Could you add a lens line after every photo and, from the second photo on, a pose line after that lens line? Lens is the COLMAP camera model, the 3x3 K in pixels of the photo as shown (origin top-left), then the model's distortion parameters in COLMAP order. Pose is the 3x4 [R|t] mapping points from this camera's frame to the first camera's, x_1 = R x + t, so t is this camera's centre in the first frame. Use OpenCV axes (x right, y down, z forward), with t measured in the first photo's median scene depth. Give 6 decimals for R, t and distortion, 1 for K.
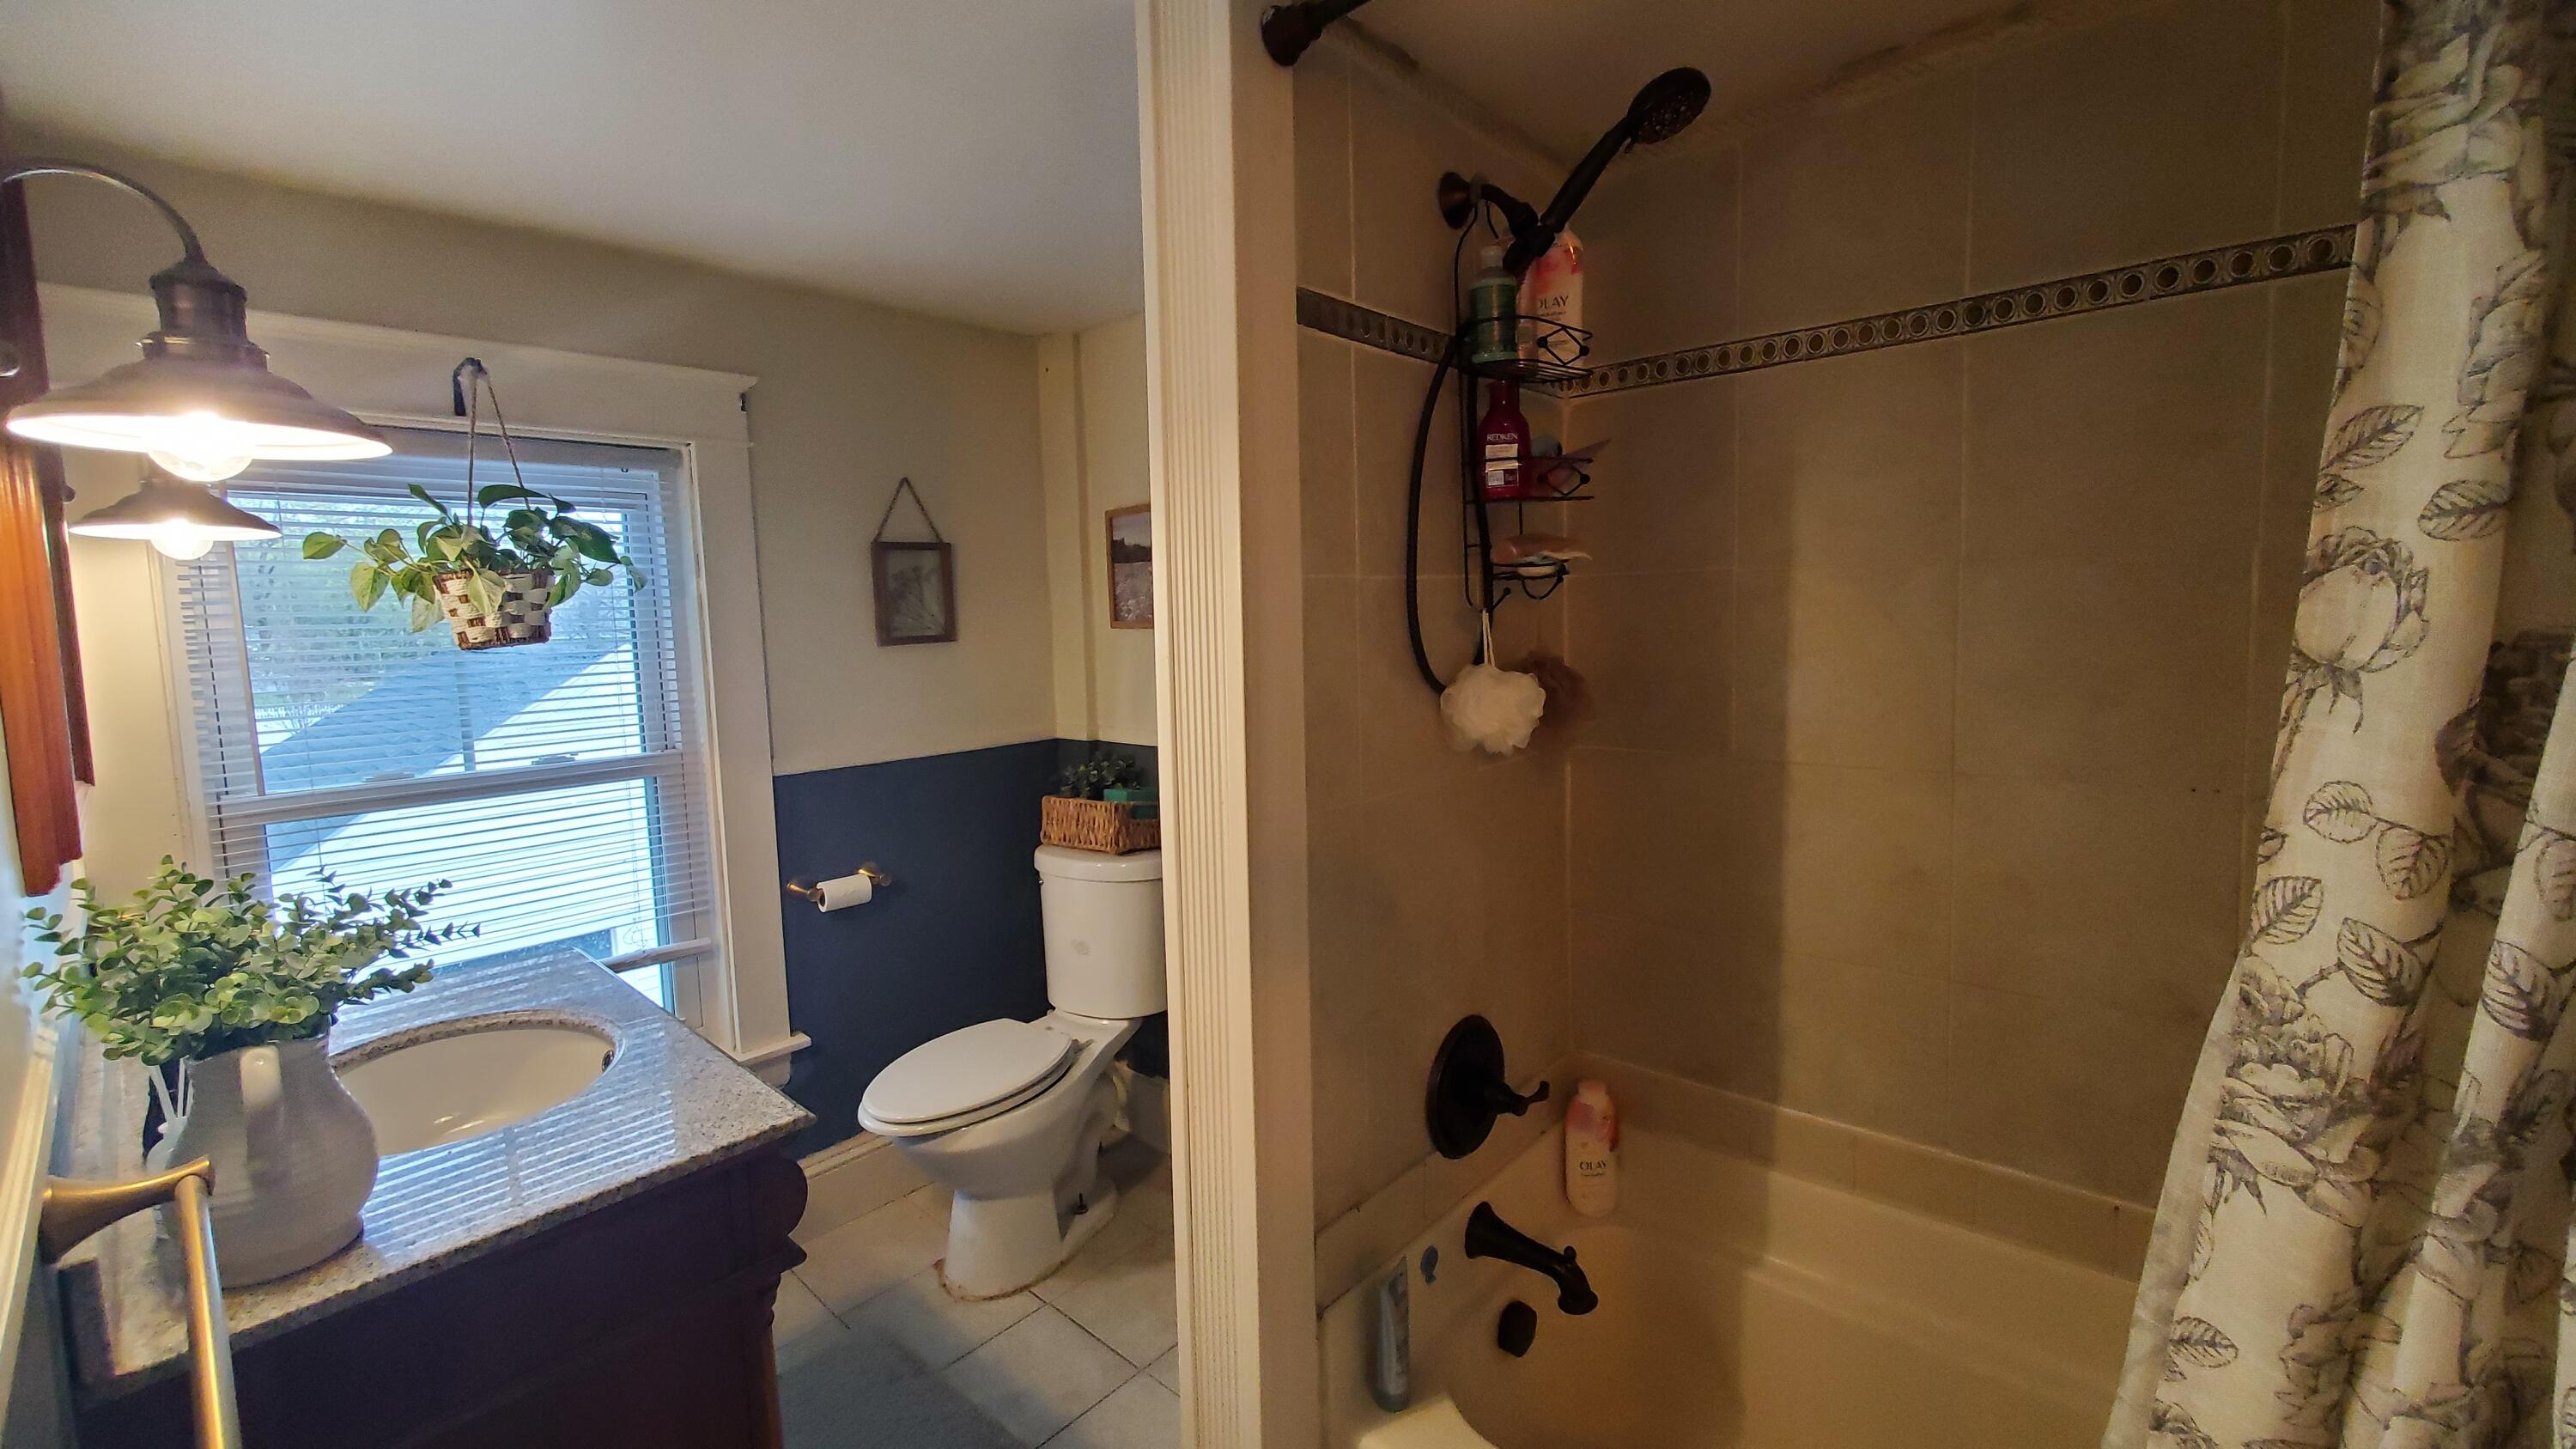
lens RADIAL K [[1027.7, 0, 1306.7], [0, 1027.7, 707.3], [0, 0, 1]] dist [0.000799, -0.002730]
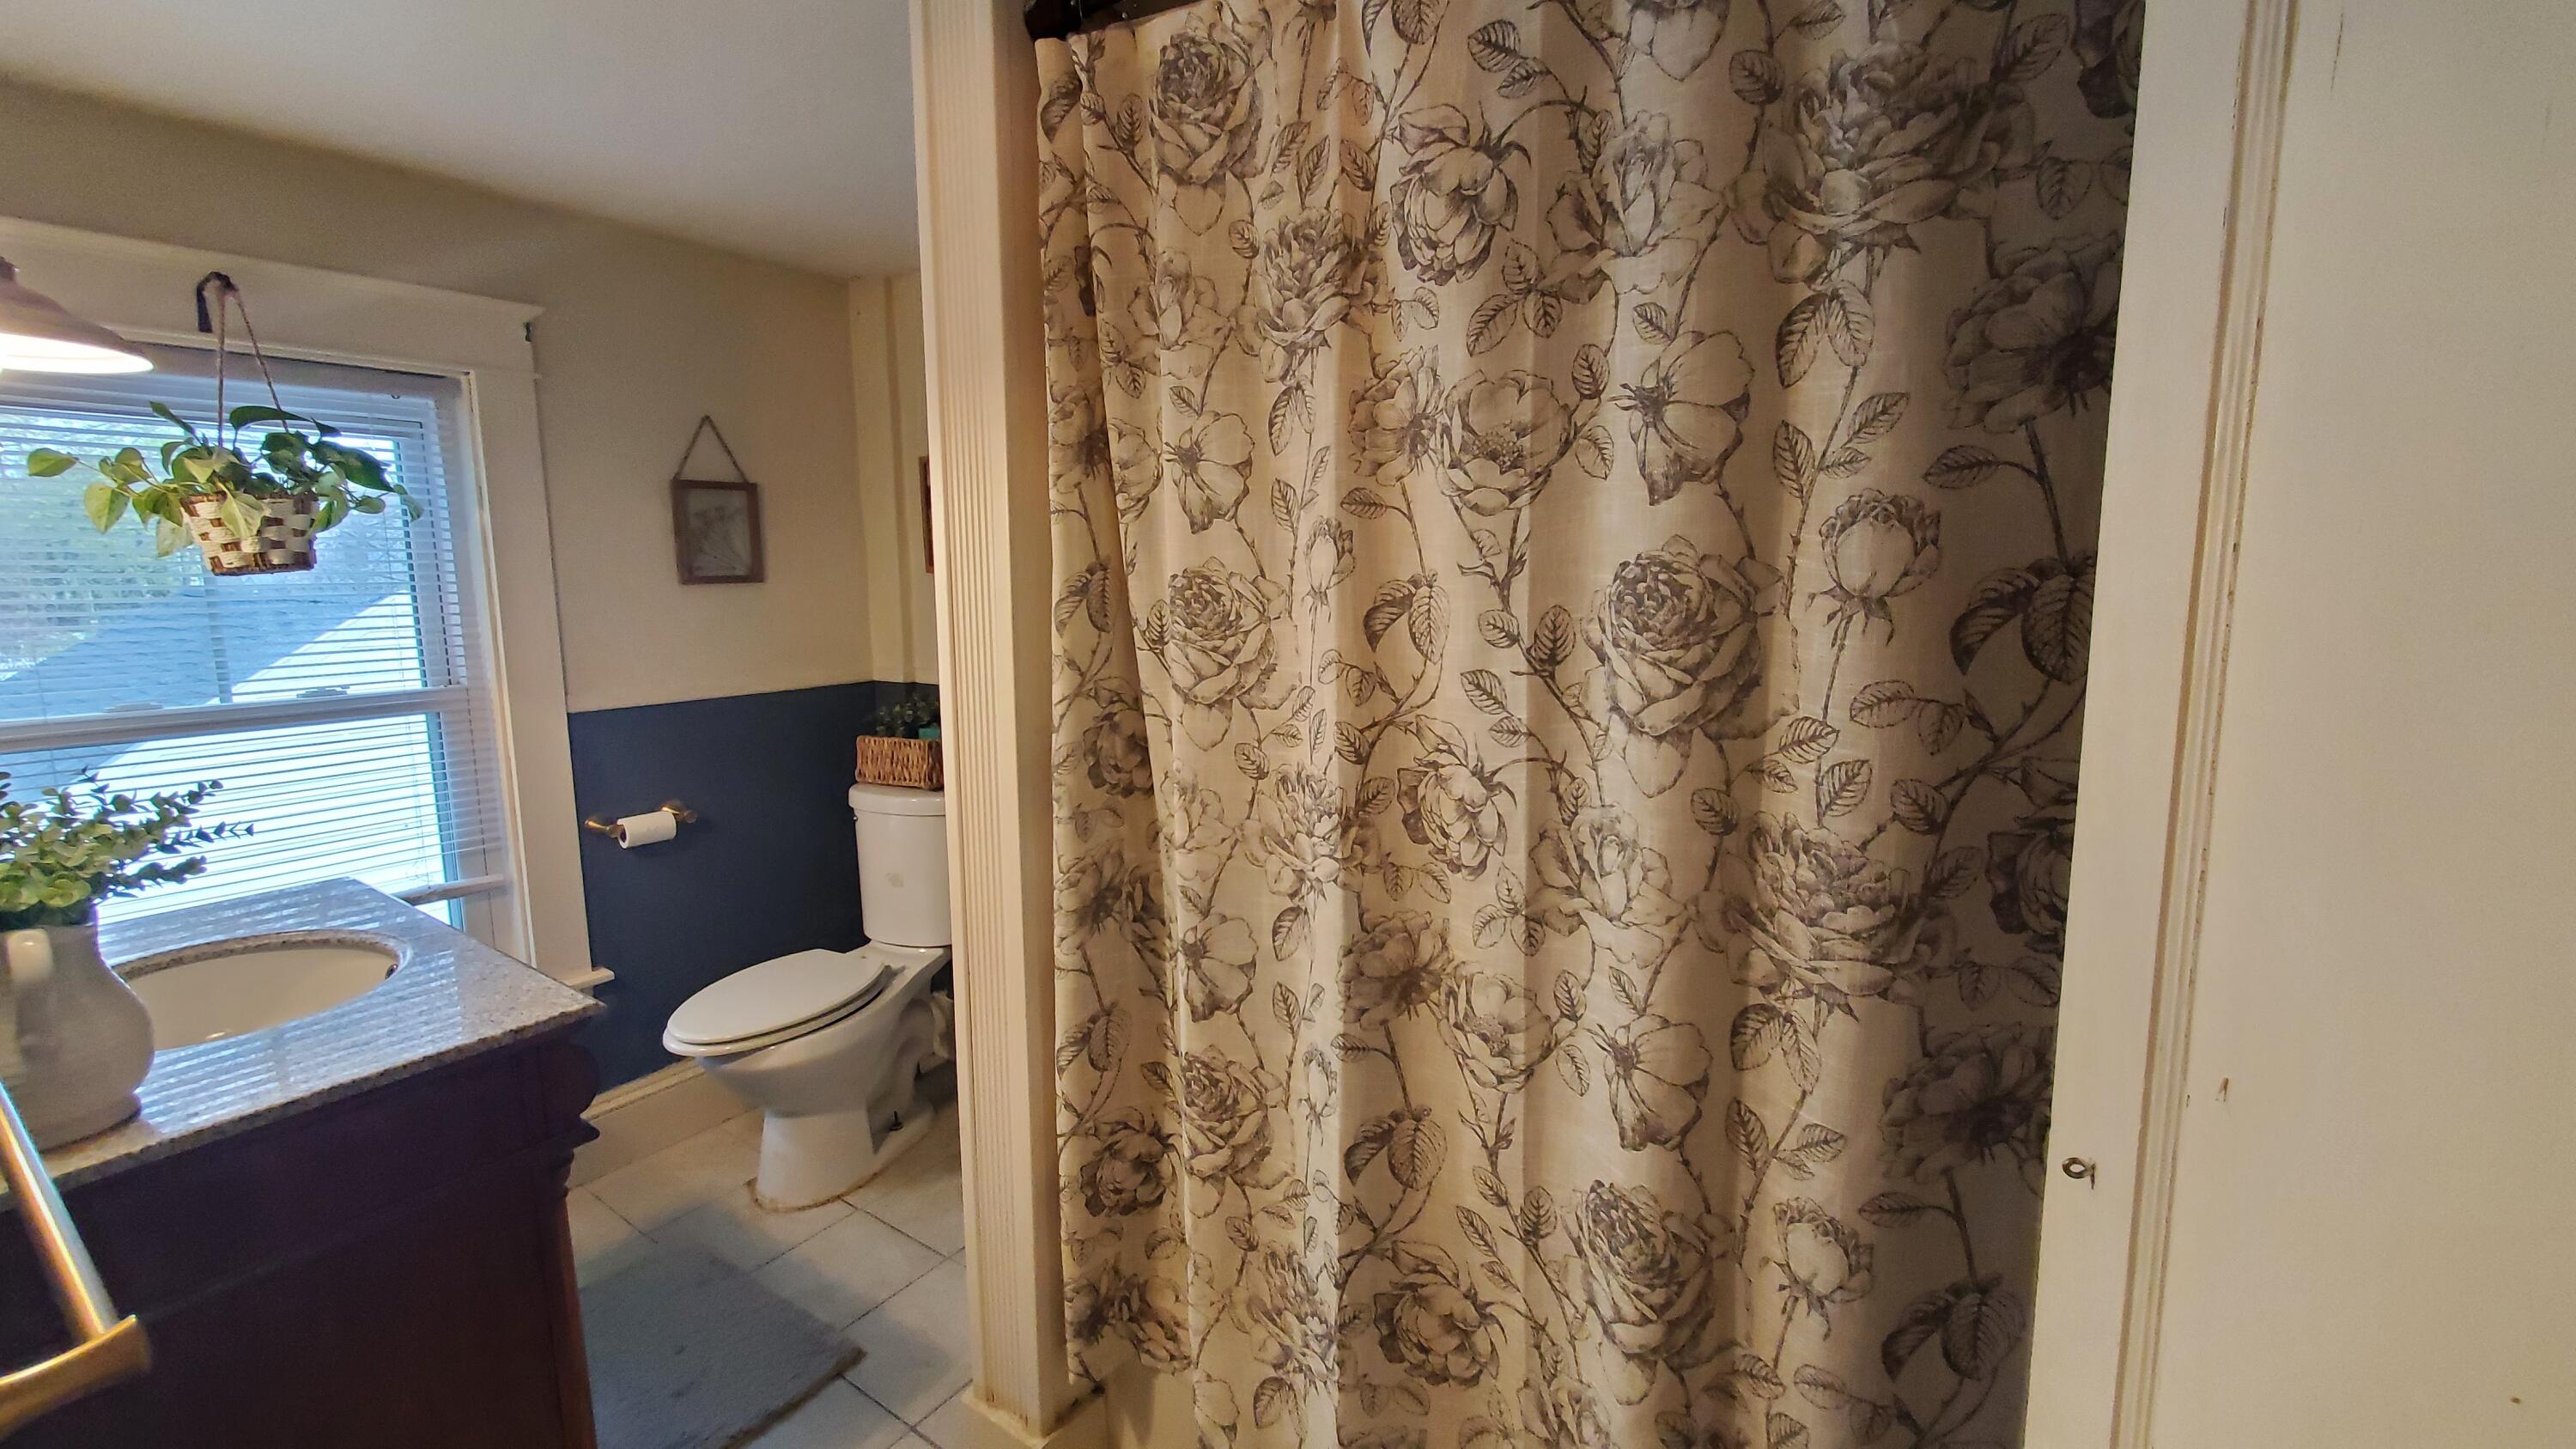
lens RADIAL K [[1027.7, 0, 1306.7], [0, 1027.7, 707.3], [0, 0, 1]] dist [0.000799, -0.002730]
pose [[0.990838, 0.001315, 0.135050, 0.066851], [-0.006253, 0.999327, 0.036144, 0.025416], [-0.134912, -0.036657, 0.990179, -0.099407]]
